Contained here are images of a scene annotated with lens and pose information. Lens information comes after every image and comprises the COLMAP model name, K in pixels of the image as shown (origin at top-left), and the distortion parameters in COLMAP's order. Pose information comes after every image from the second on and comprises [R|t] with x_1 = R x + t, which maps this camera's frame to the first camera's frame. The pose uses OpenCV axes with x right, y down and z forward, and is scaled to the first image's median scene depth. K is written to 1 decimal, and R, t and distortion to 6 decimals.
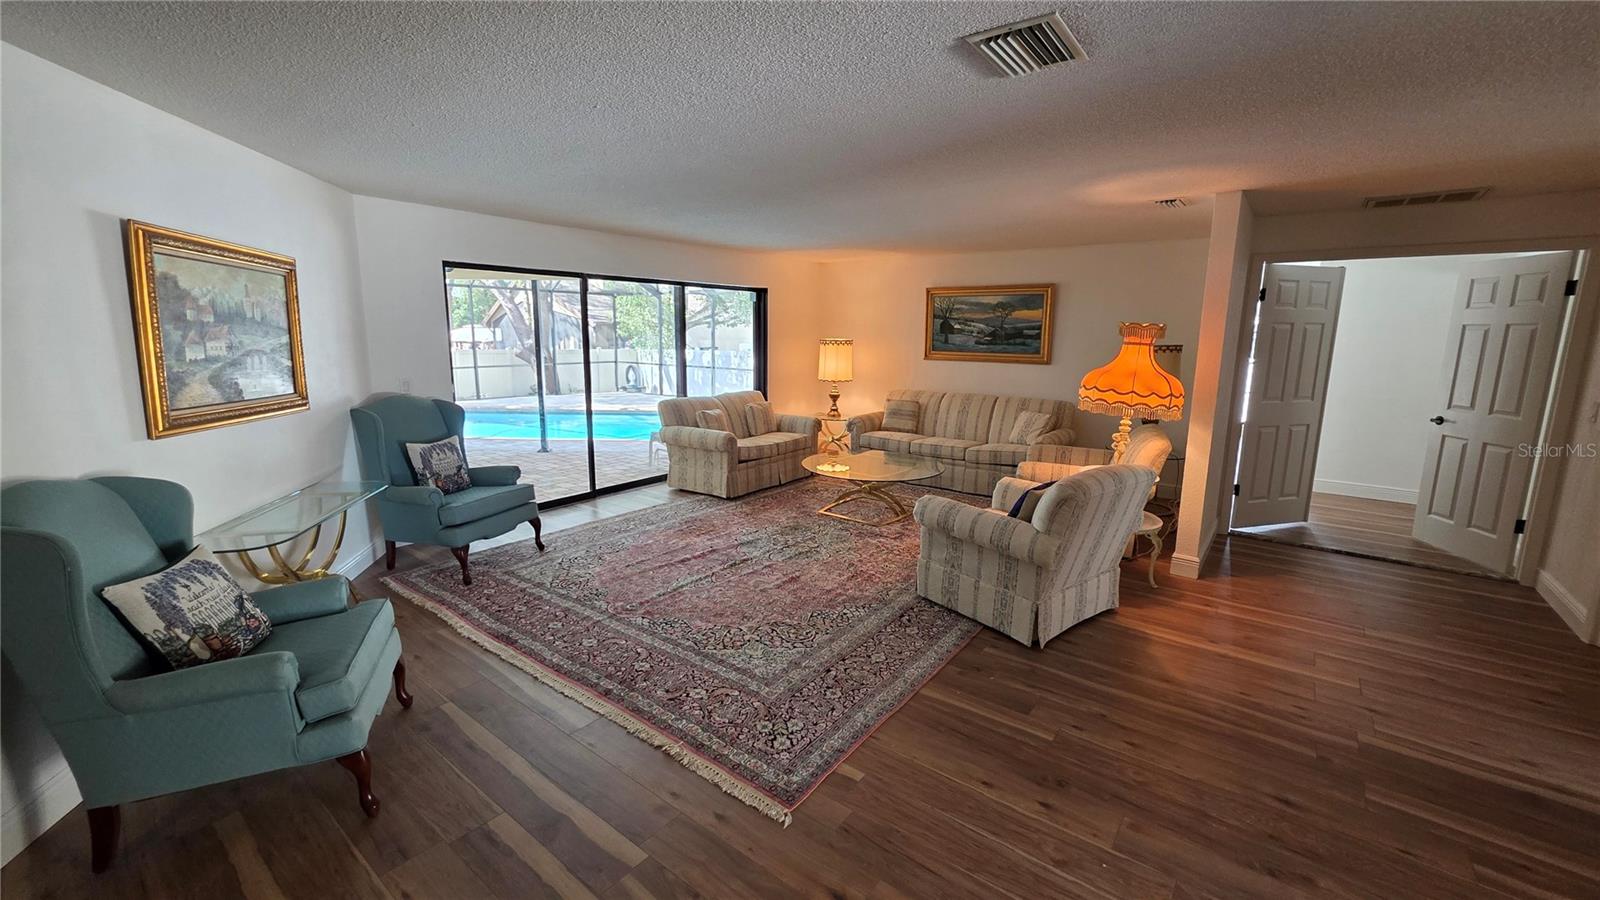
lens RADIAL K [[640.8, 0, 808.6], [0, 640.8, 436.0], [0, 0, 1]] dist [0.003499, -0.000375]
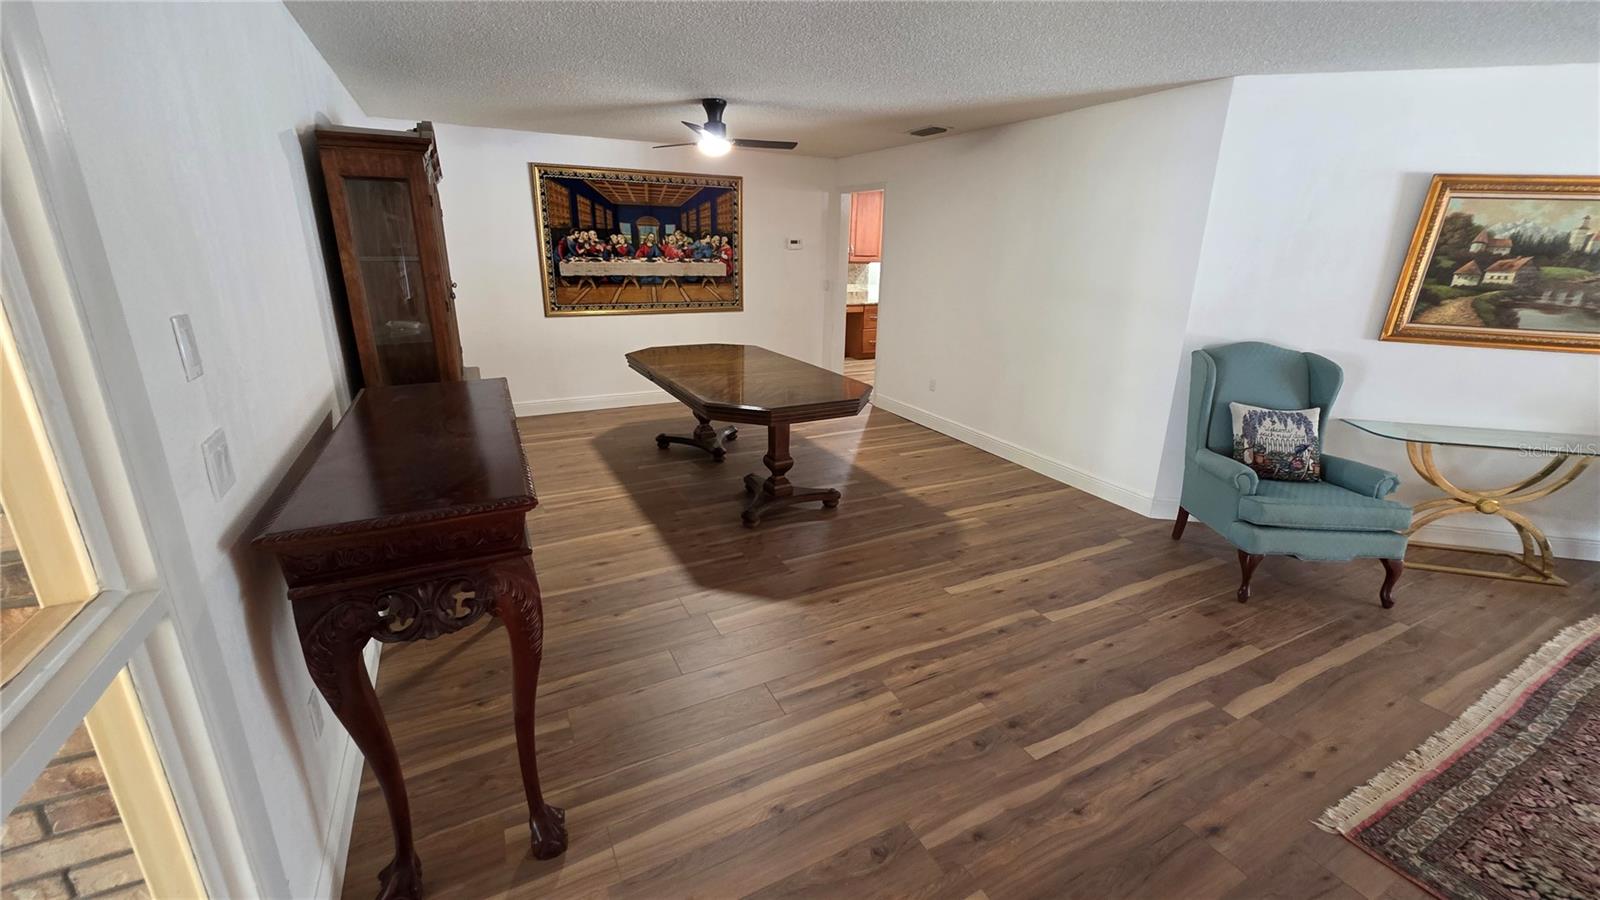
lens RADIAL K [[640.8, 0, 801.1], [0, 640.8, 442.6], [0, 0, 1]] dist [0.003499, -0.000375]
pose [[-0.415944, 0.250007, -0.874350, 0.656395], [-0.175588, 0.921297, 0.346961, -0.046171], [0.892278, 0.297841, -0.339309, 0.368619]]
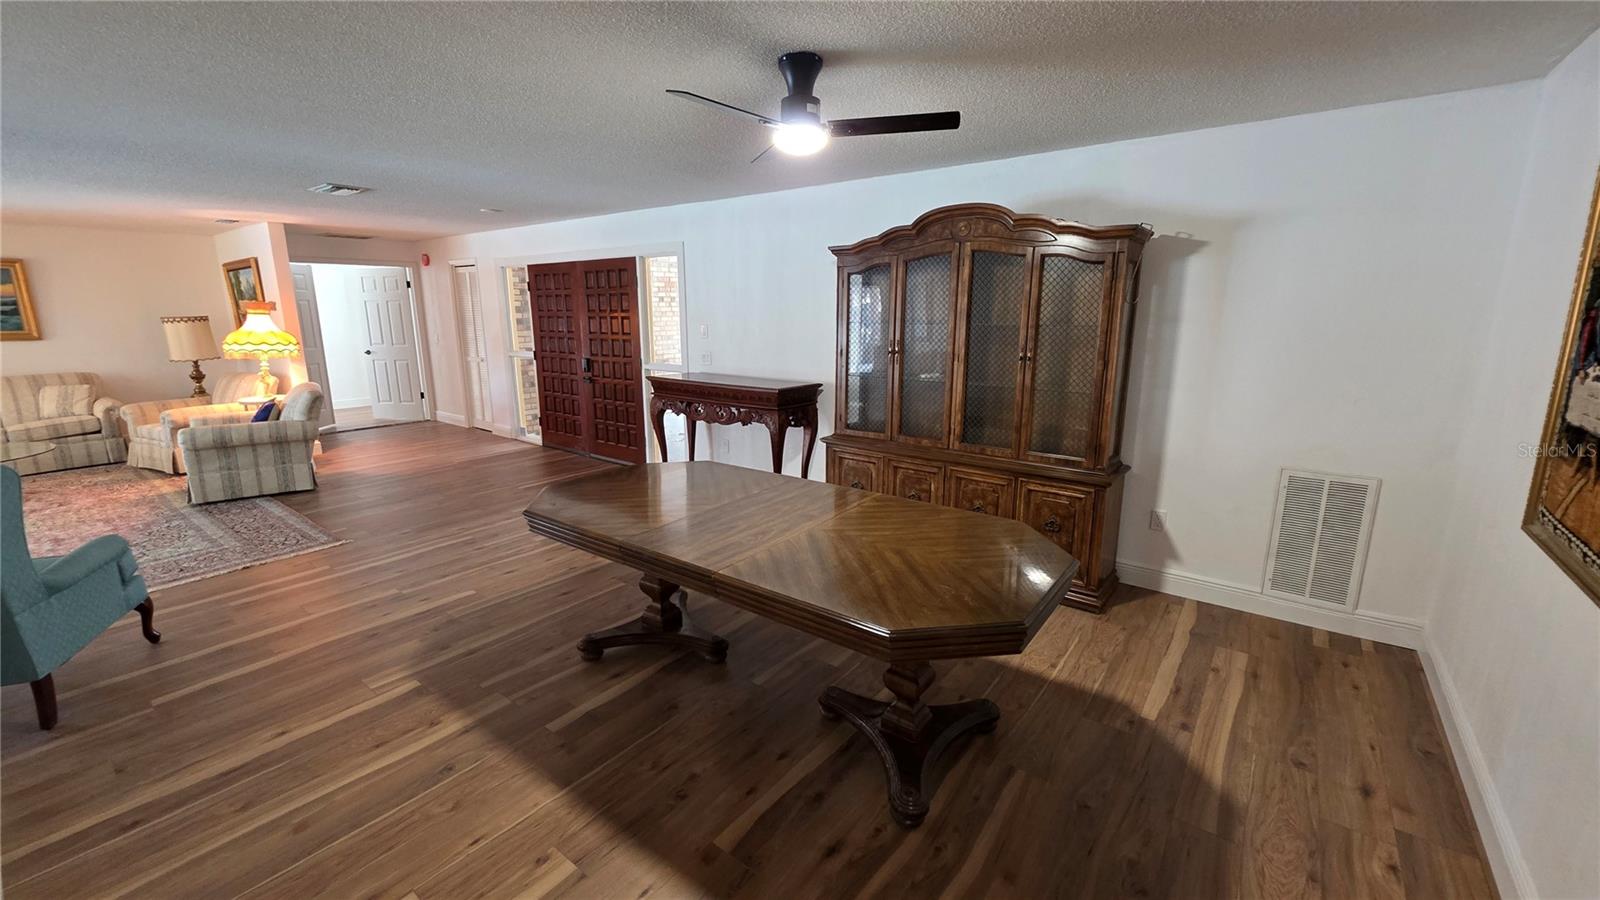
lens RADIAL K [[640.8, 0, 802.1], [0, 640.8, 455.6], [0, 0, 1]] dist [0.003499, -0.000375]
pose [[-0.006392, -0.237444, 0.971380, -1.475456], [0.169539, 0.957080, 0.235064, 0.063166], [-0.985503, 0.166190, 0.034138, -0.424389]]
